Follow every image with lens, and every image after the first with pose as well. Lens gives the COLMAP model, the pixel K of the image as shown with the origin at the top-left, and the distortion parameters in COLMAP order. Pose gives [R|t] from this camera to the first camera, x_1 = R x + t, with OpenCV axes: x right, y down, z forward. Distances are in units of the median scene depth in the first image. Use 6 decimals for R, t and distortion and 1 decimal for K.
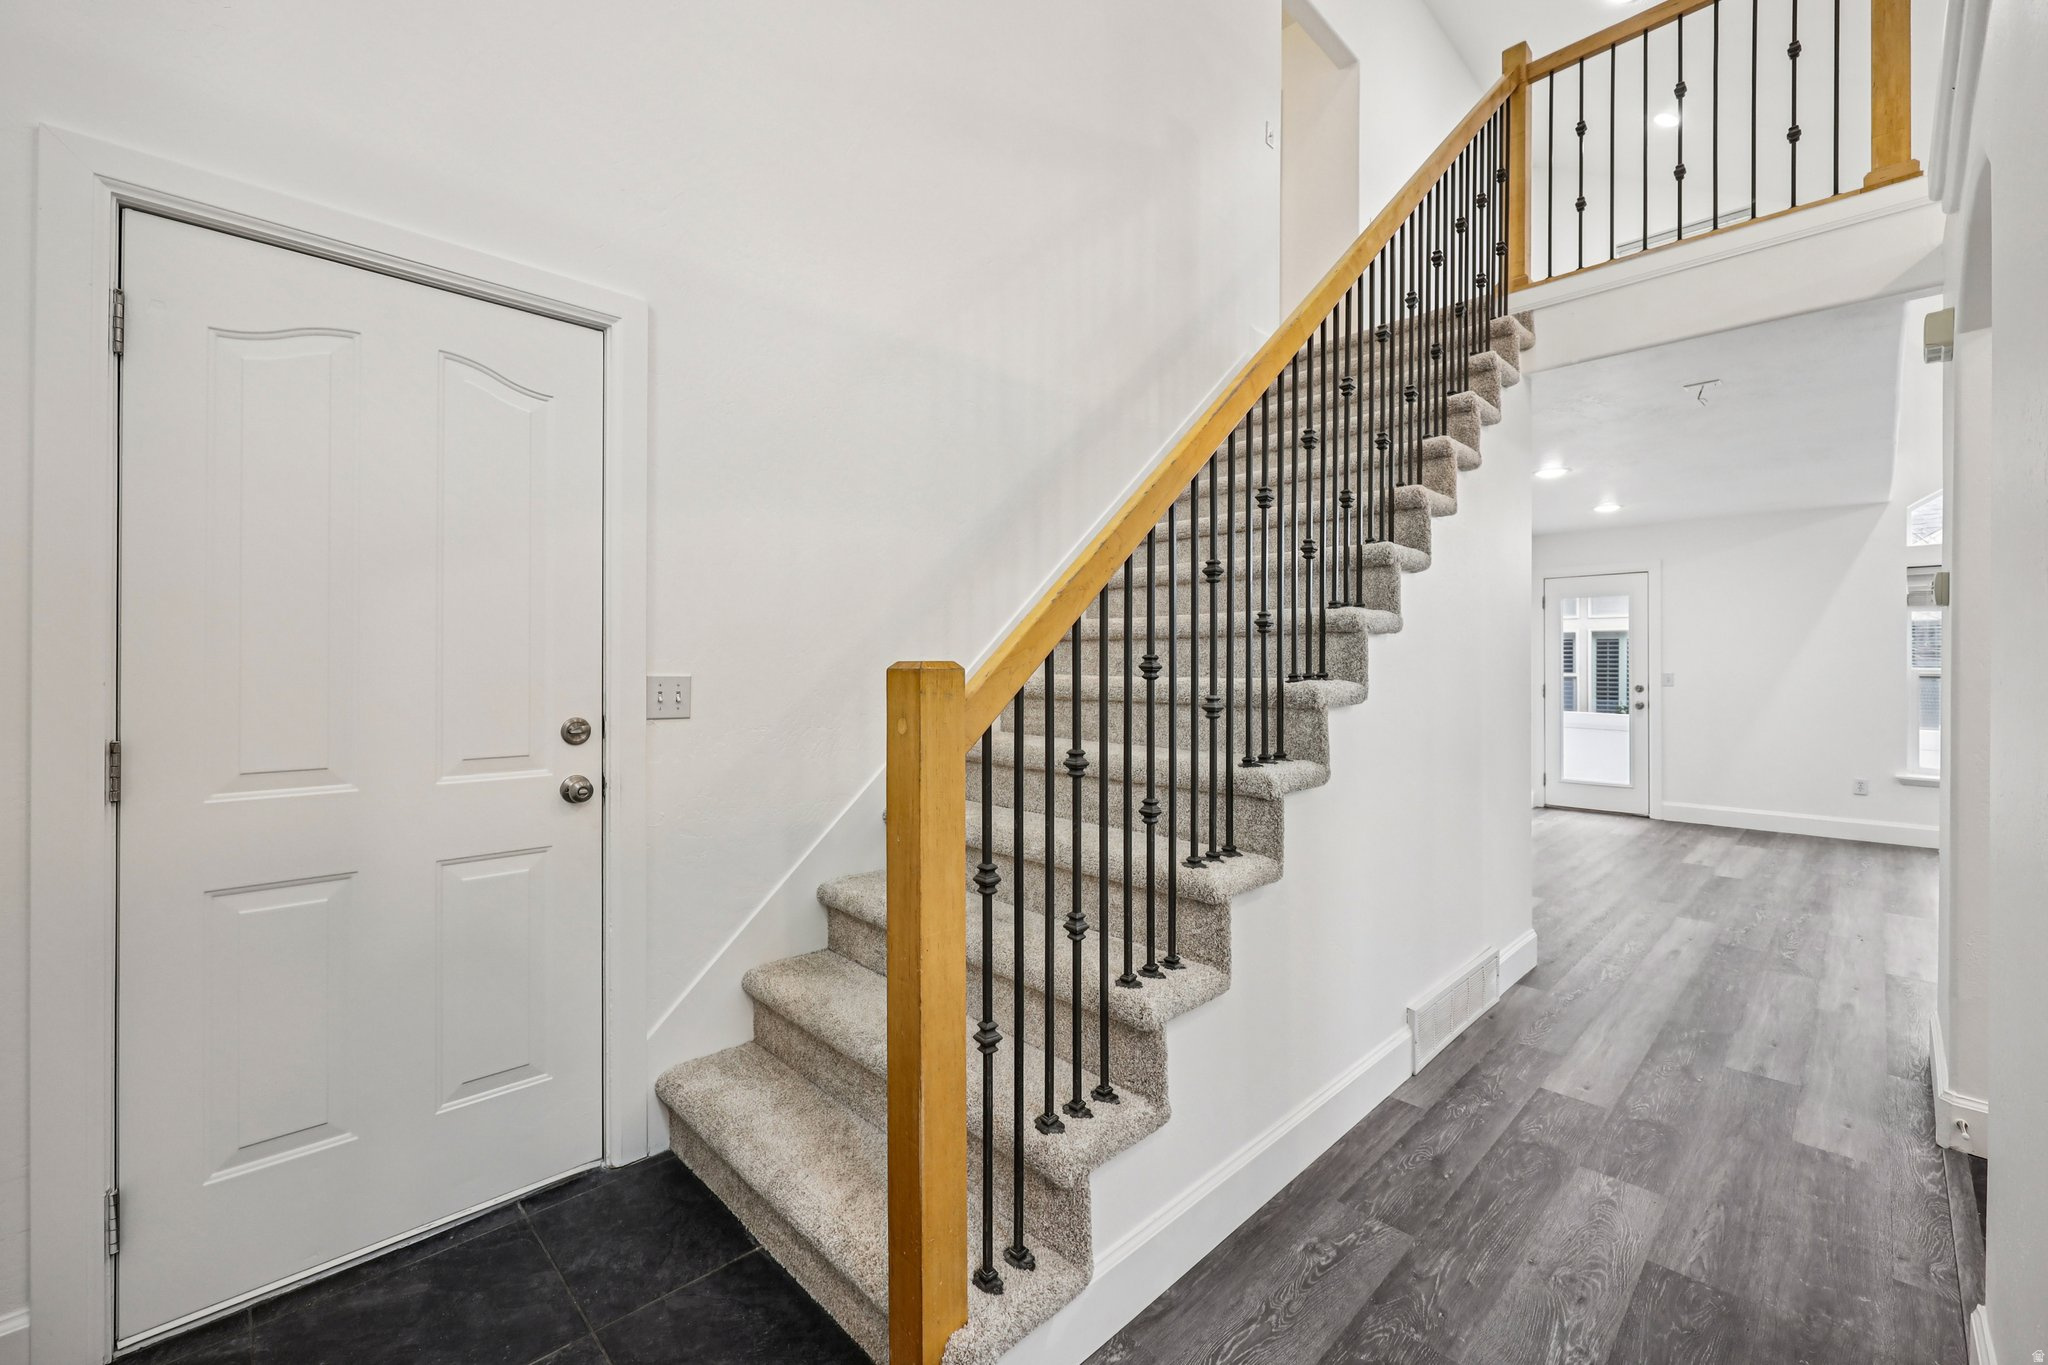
lens RADIAL K [[833.6, 0, 1026.3], [0, 833.6, 677.2], [0, 0, 1]] dist [-0.000063, 0.000658]
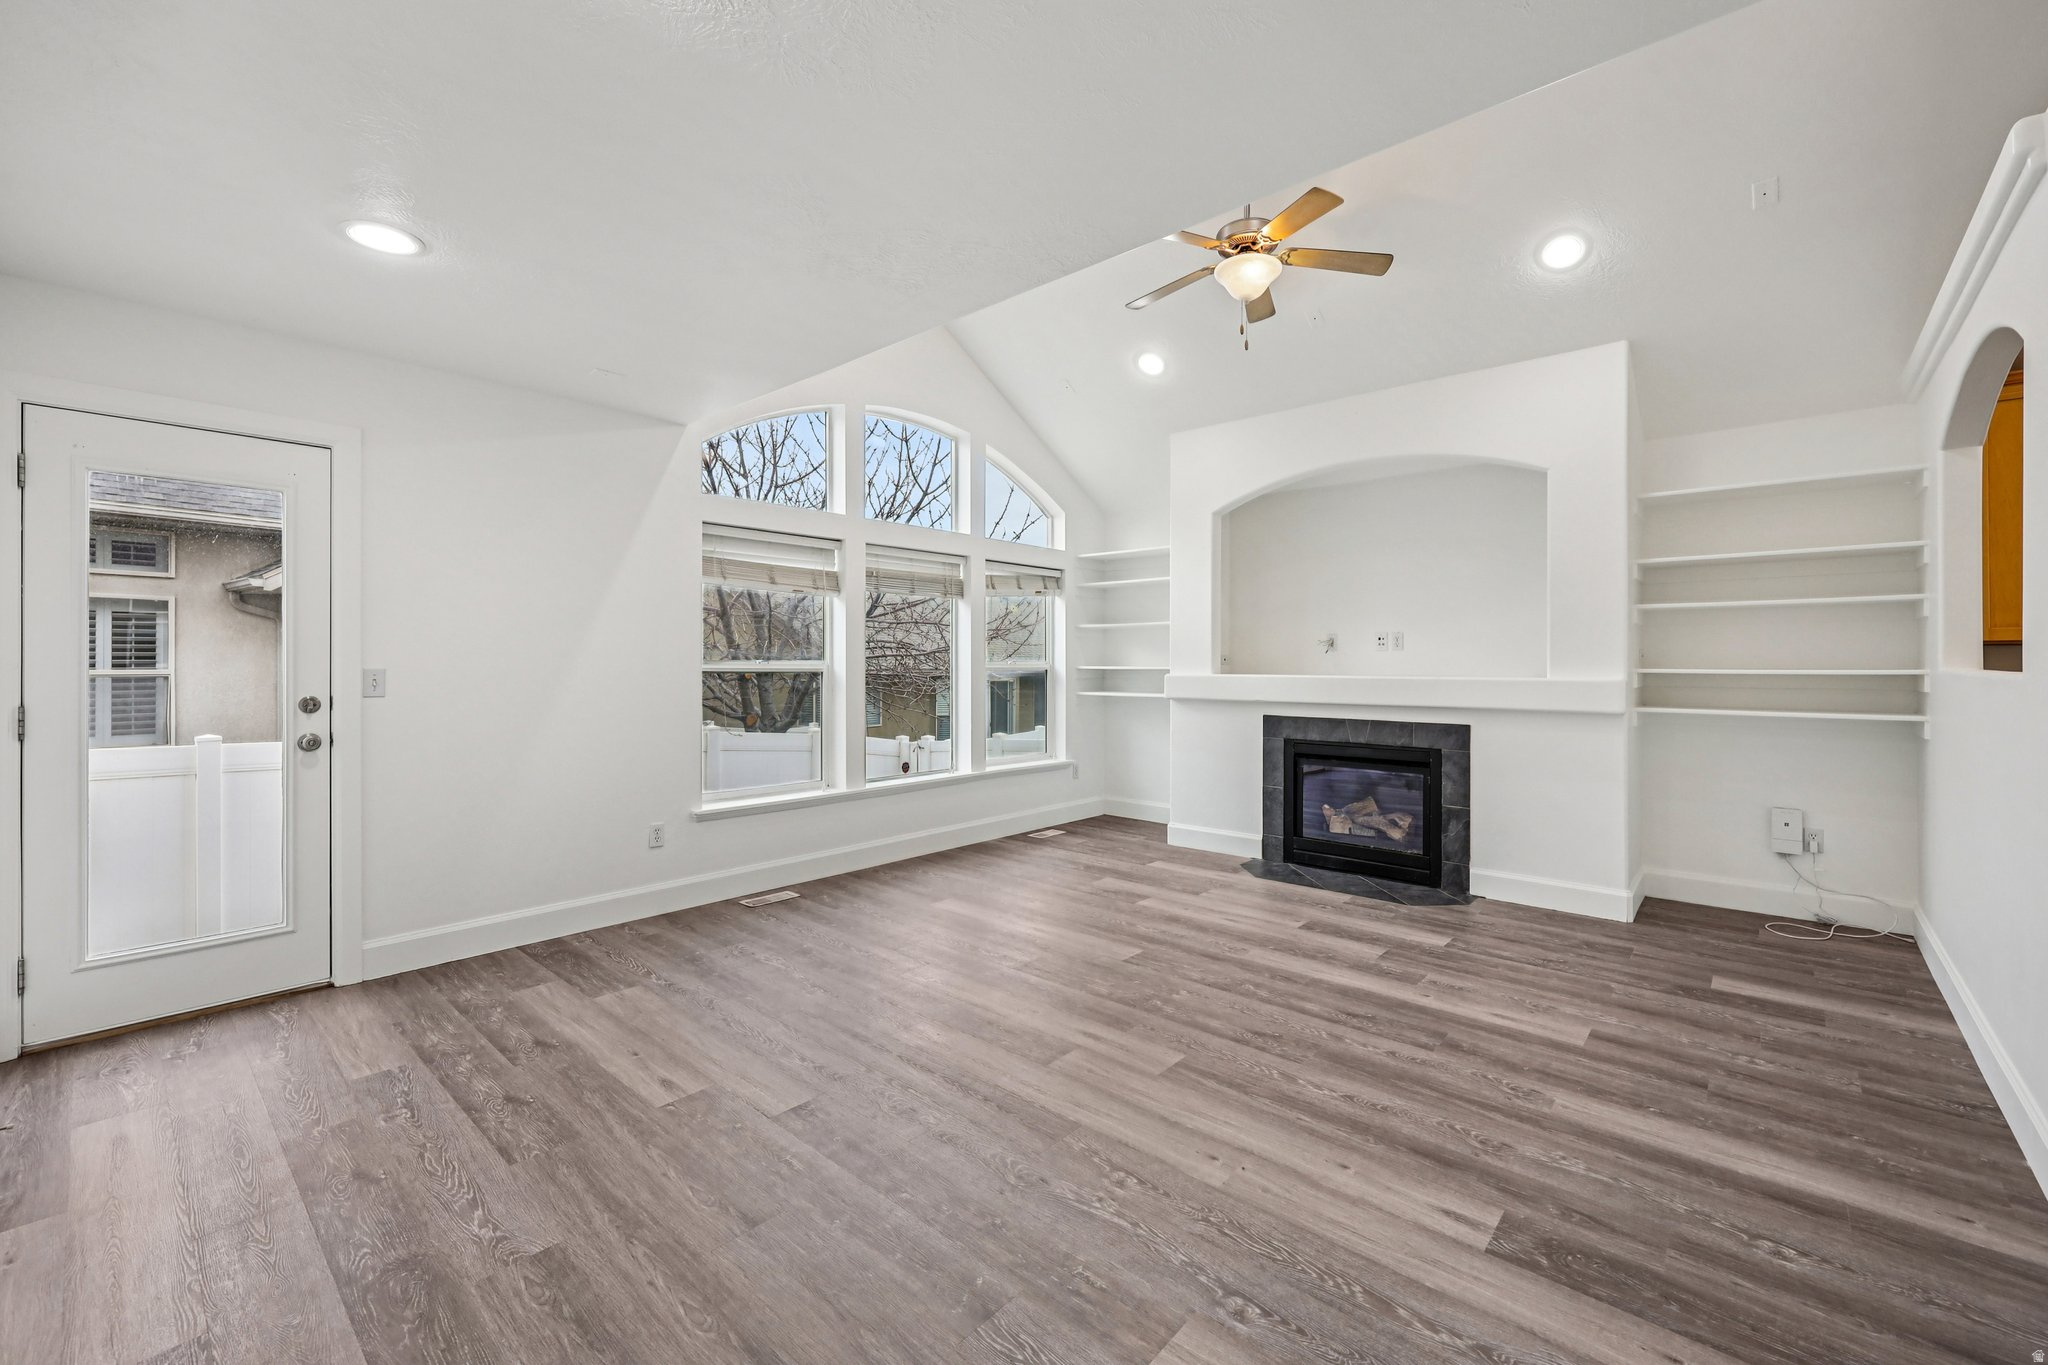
lens RADIAL K [[833.6, 0, 1029.2], [0, 833.6, 668.5], [0, 0, 1]] dist [-0.000063, 0.000658]
pose [[-0.073302, -0.006150, 0.997291, 0.509327], [0.002256, 0.999977, 0.006333, -0.015340], [-0.997307, 0.002714, -0.073286, 1.262359]]
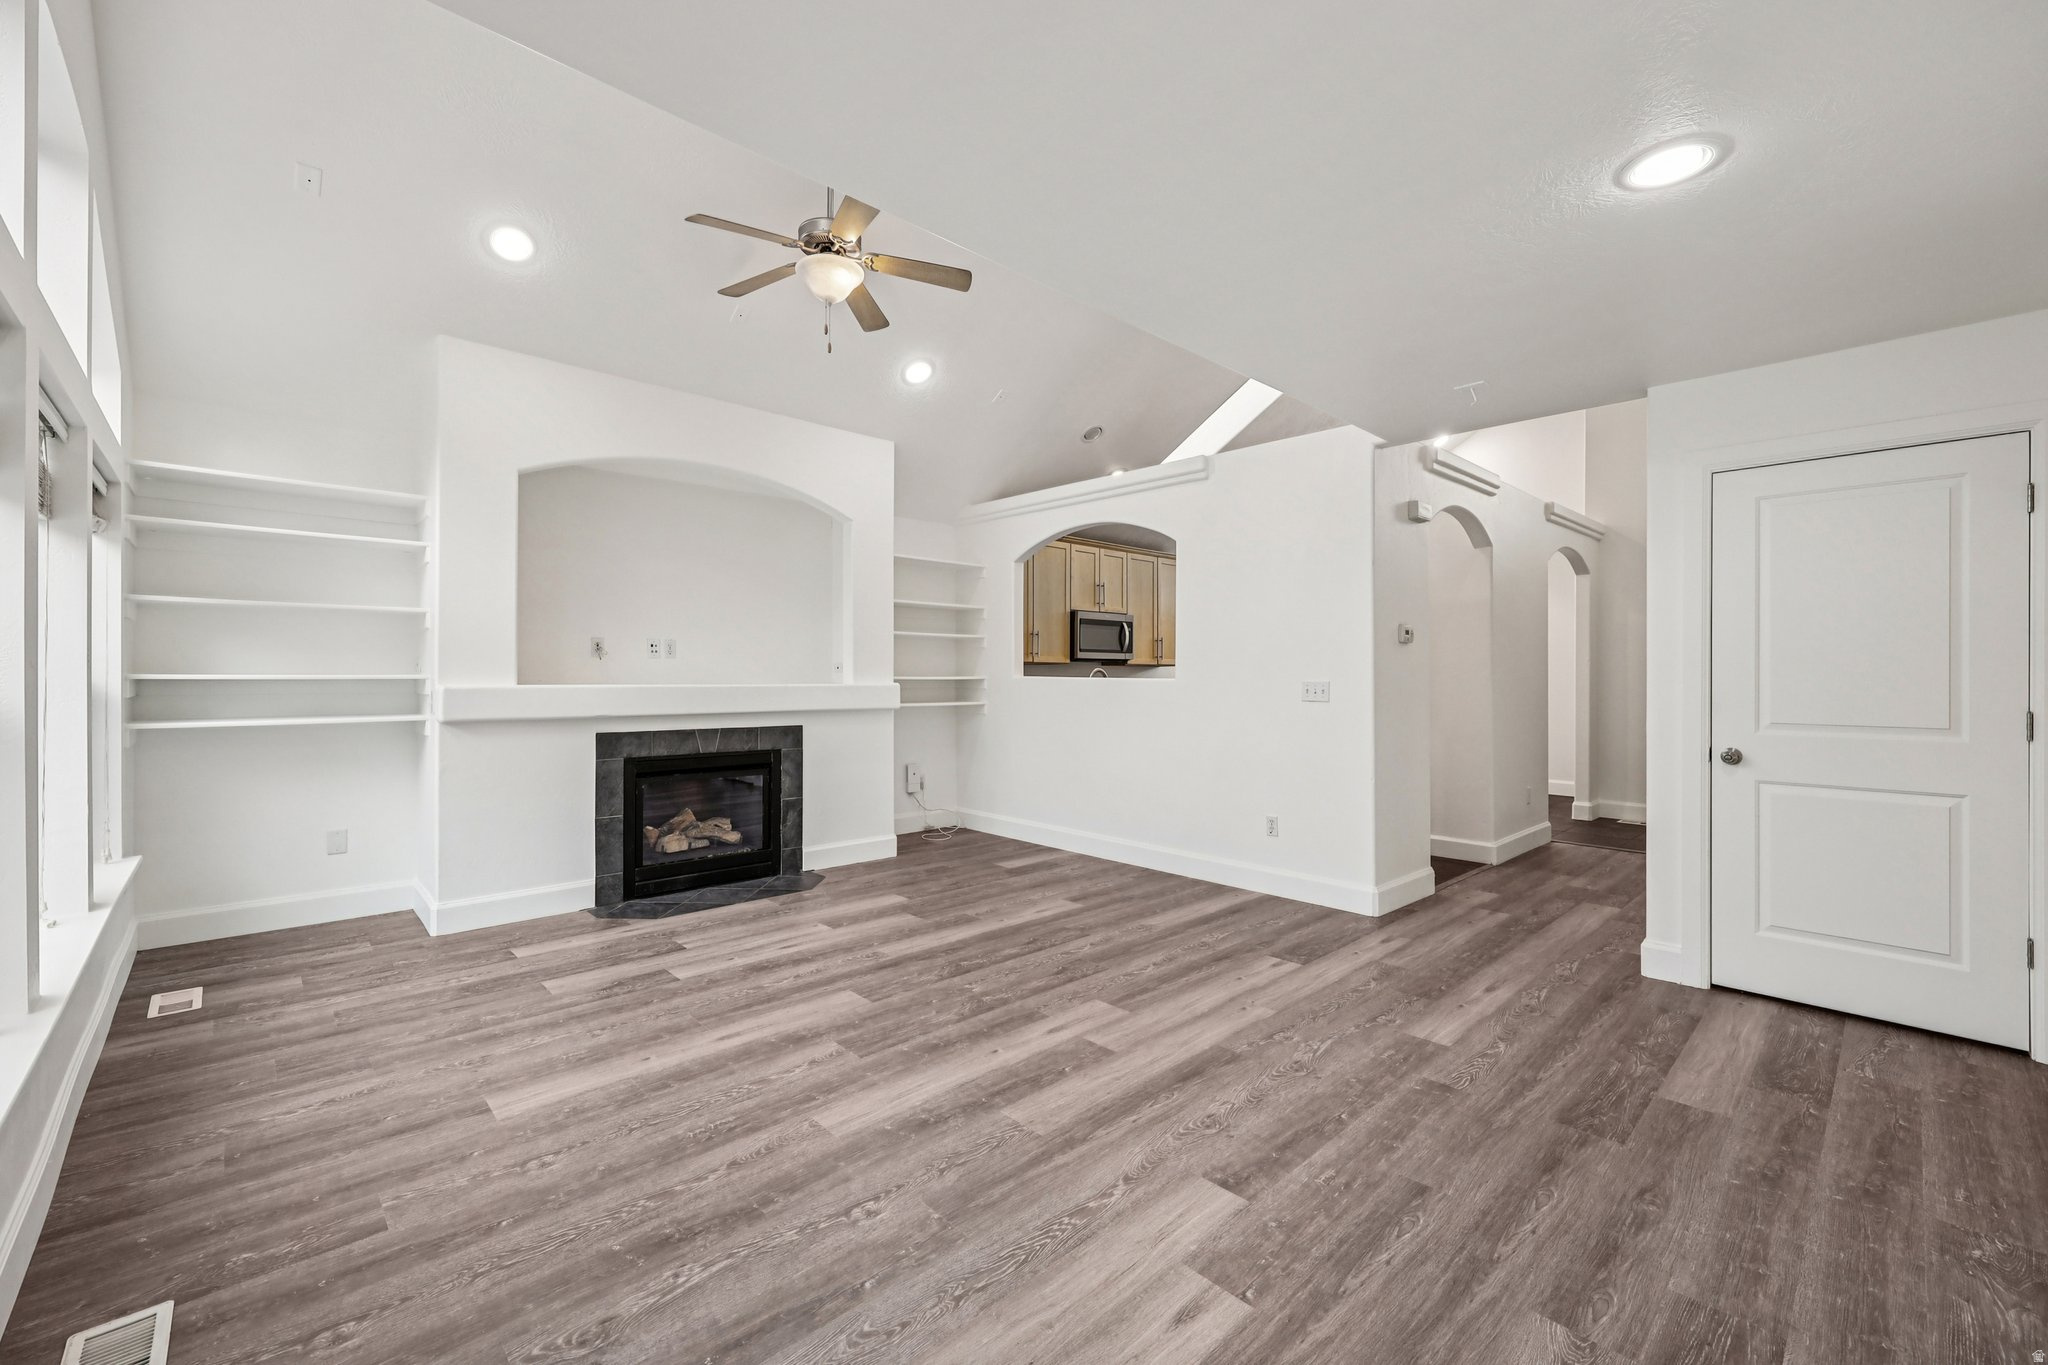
lens RADIAL K [[833.6, 0, 1036.7], [0, 833.6, 675.7], [0, 0, 1]] dist [-0.000063, 0.000658]
pose [[-0.999924, -0.004365, 0.011511, 1.297582], [-0.004299, 0.999974, 0.005736, -0.017360], [-0.011535, 0.005686, -0.999917, 1.965472]]
